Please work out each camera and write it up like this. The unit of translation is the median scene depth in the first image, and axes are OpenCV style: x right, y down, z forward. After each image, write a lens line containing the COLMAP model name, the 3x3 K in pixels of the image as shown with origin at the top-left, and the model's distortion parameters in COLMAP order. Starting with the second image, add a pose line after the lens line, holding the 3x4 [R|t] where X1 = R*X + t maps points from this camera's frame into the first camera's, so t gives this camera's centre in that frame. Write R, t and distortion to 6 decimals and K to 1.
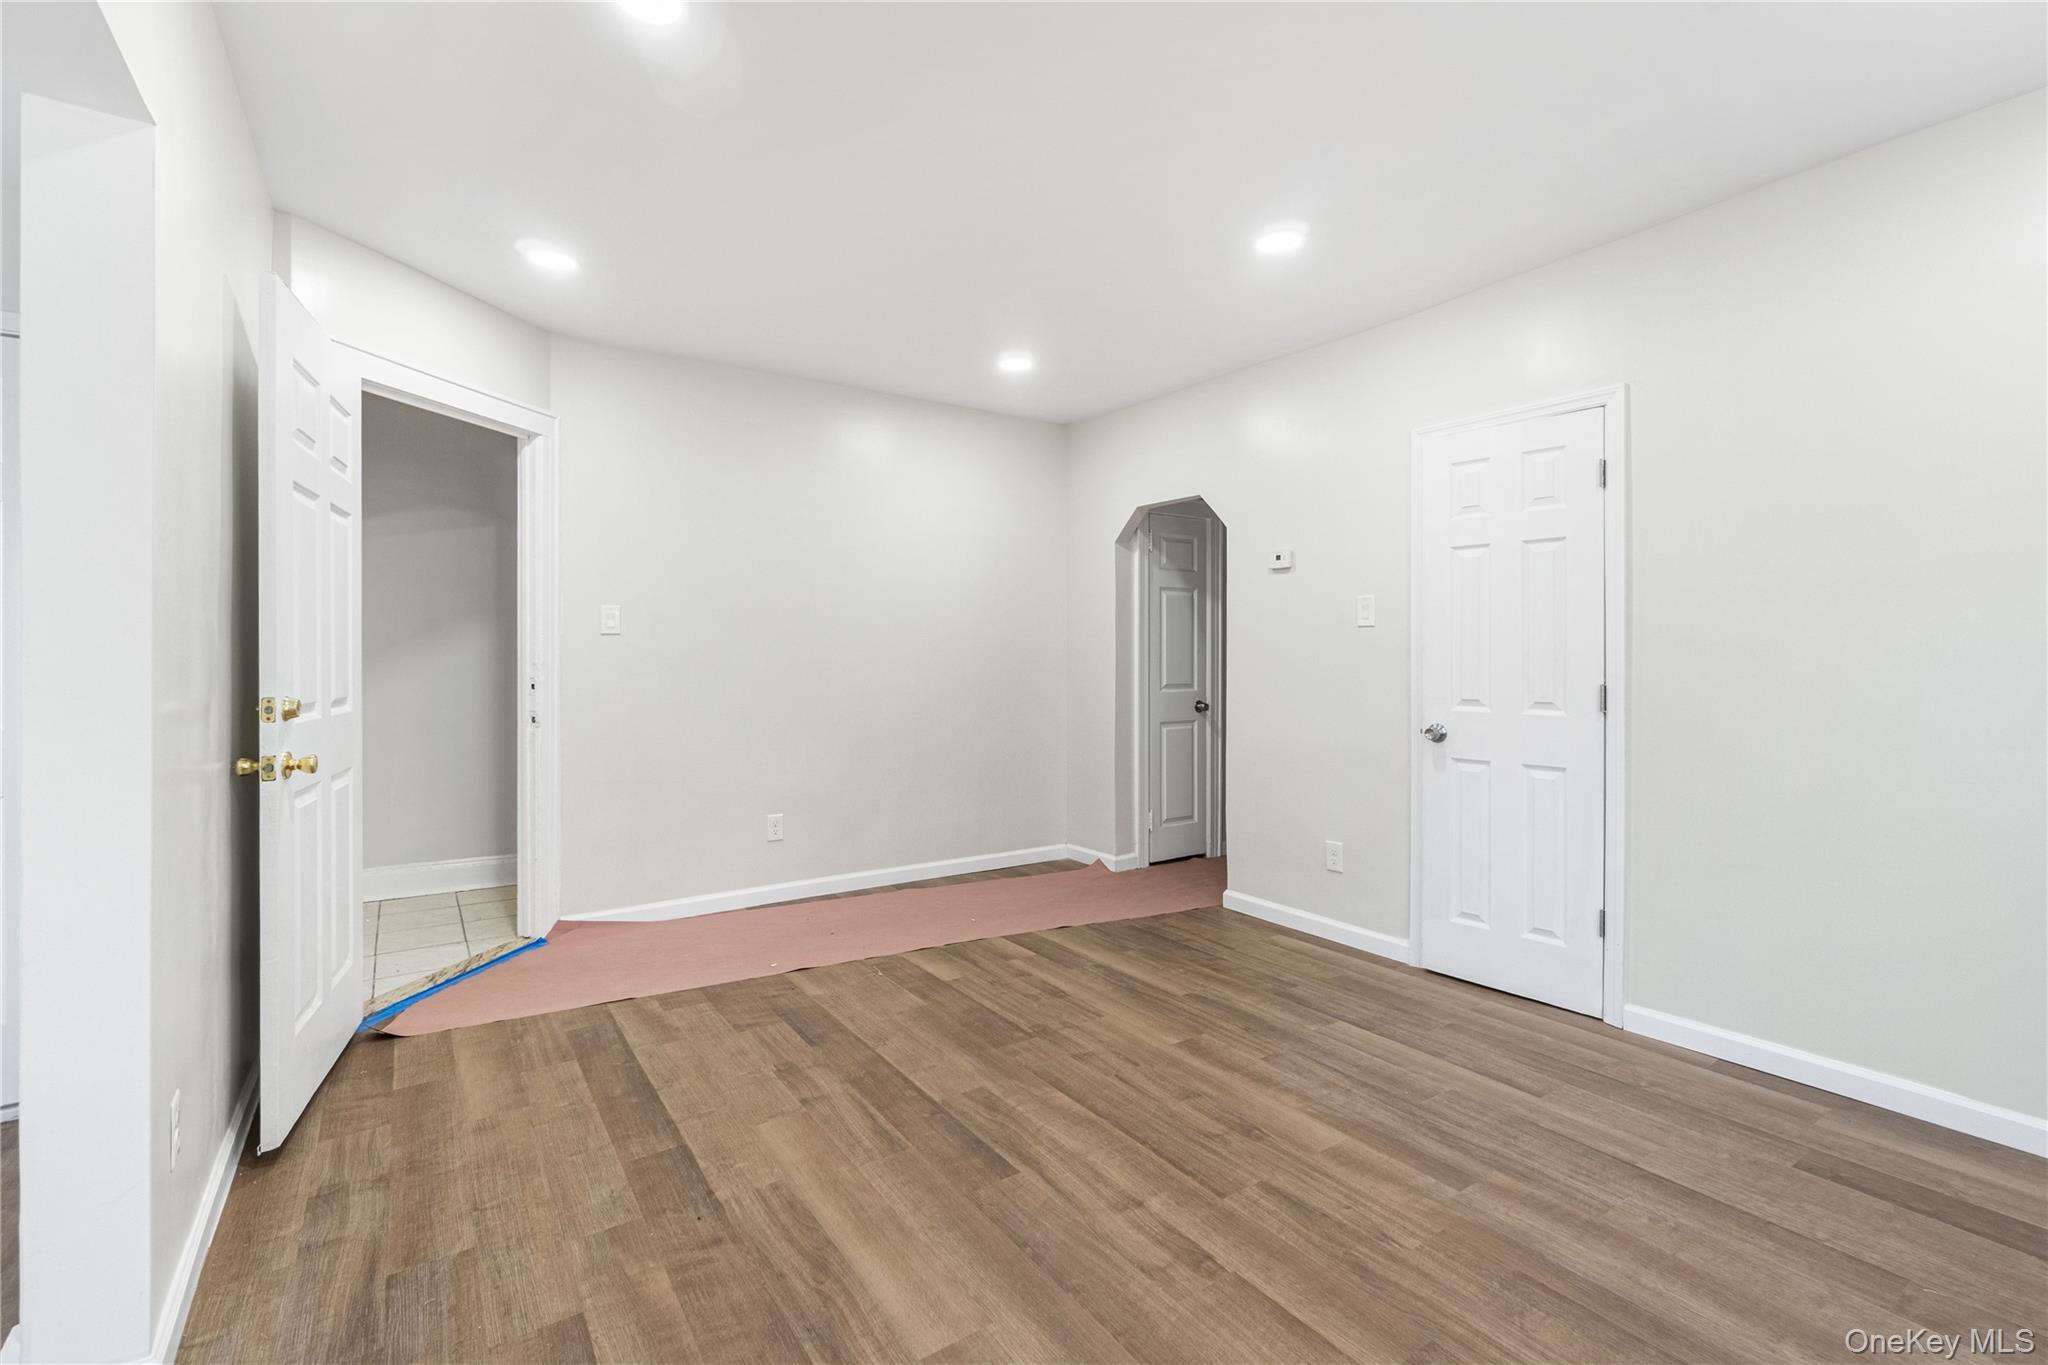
lens RADIAL K [[912.2, 0, 1027.0], [0, 912.2, 664.5], [0, 0, 1]] dist [-0.010627, 0.003522]
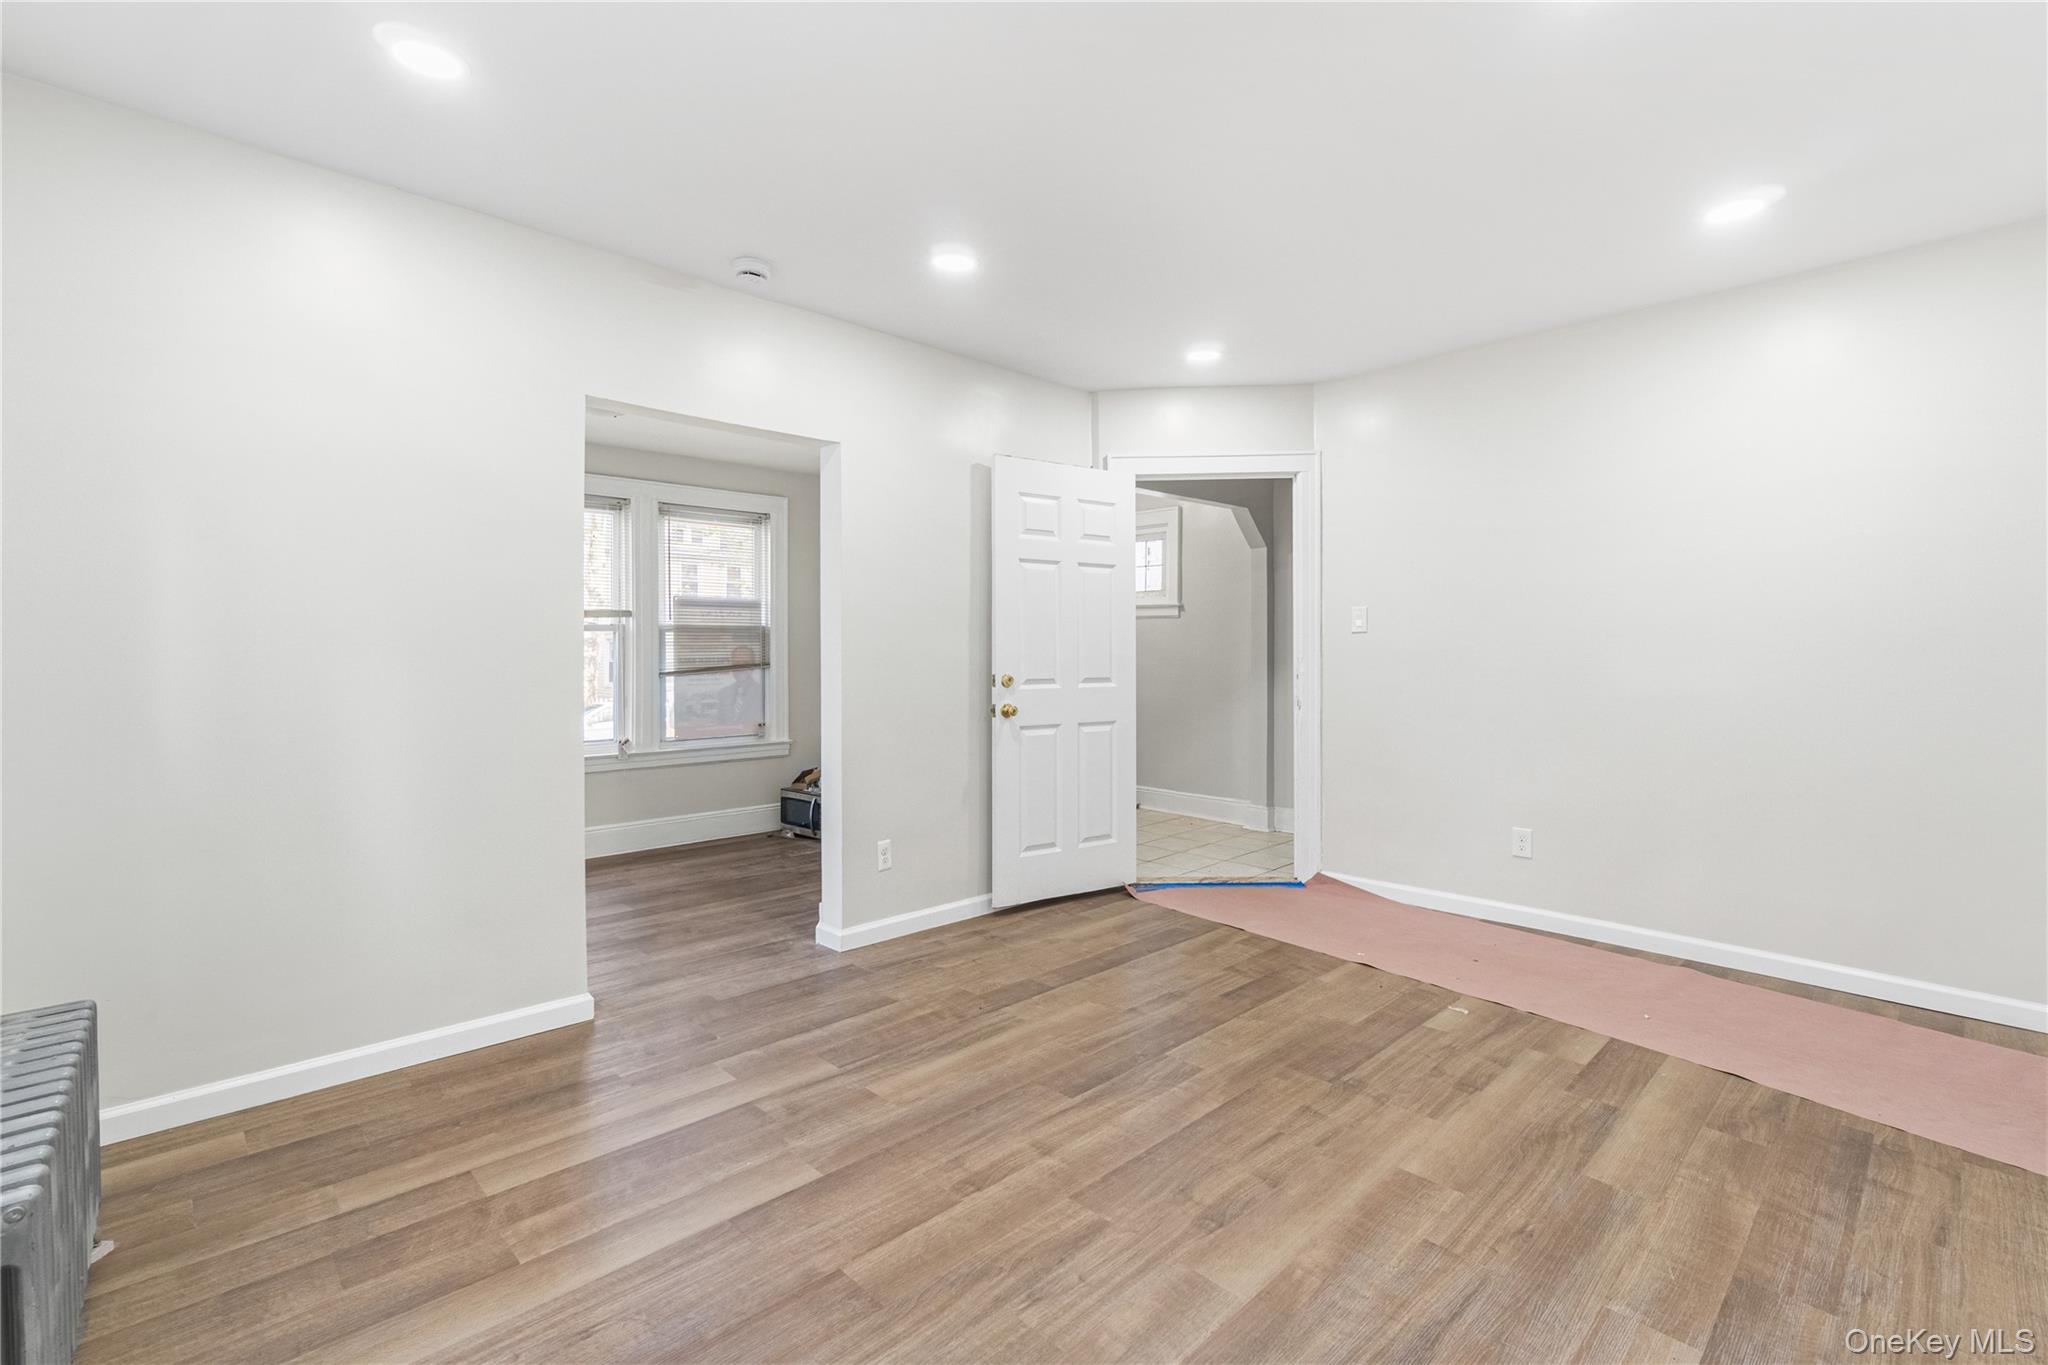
lens RADIAL K [[912.2, 0, 981.4], [0, 912.2, 653.1], [0, 0, 1]] dist [-0.010627, 0.003522]
pose [[0.142149, 0.004379, -0.989836, 0.869920], [-0.009078, 0.999954, 0.003120, -0.010979], [0.989804, 0.008542, 0.142182, 0.552669]]
